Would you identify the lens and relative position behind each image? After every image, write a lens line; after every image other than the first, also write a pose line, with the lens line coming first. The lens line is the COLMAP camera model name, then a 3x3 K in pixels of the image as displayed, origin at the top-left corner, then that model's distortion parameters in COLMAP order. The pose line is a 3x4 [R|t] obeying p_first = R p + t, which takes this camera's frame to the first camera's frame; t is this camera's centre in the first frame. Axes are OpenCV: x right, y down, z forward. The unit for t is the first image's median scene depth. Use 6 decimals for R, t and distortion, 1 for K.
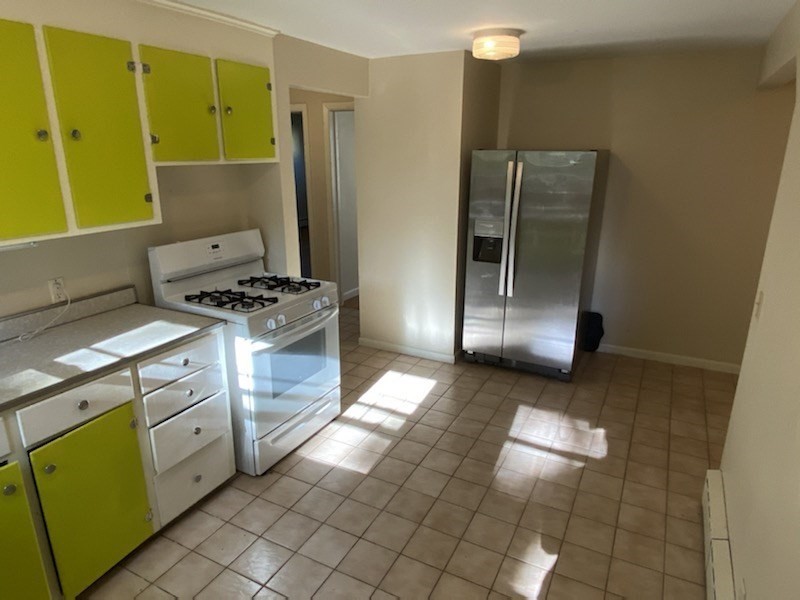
lens RADIAL K [[512.6, 0, 399.9], [0, 512.6, 300.1], [0, 0, 1]] dist [0.060685, -0.007566]
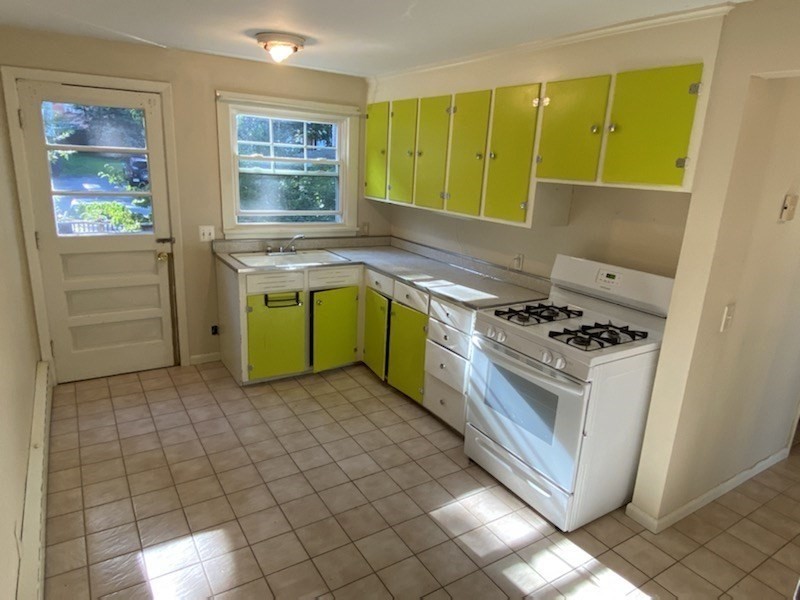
lens RADIAL K [[512.6, 0, 400.1], [0, 512.6, 300.9], [0, 0, 1]] dist [0.060685, -0.007566]
pose [[-0.493558, 0.206049, -0.844952, 0.749879], [-0.297136, 0.873122, 0.386483, -0.378035], [0.817380, 0.441818, -0.369712, 1.284767]]
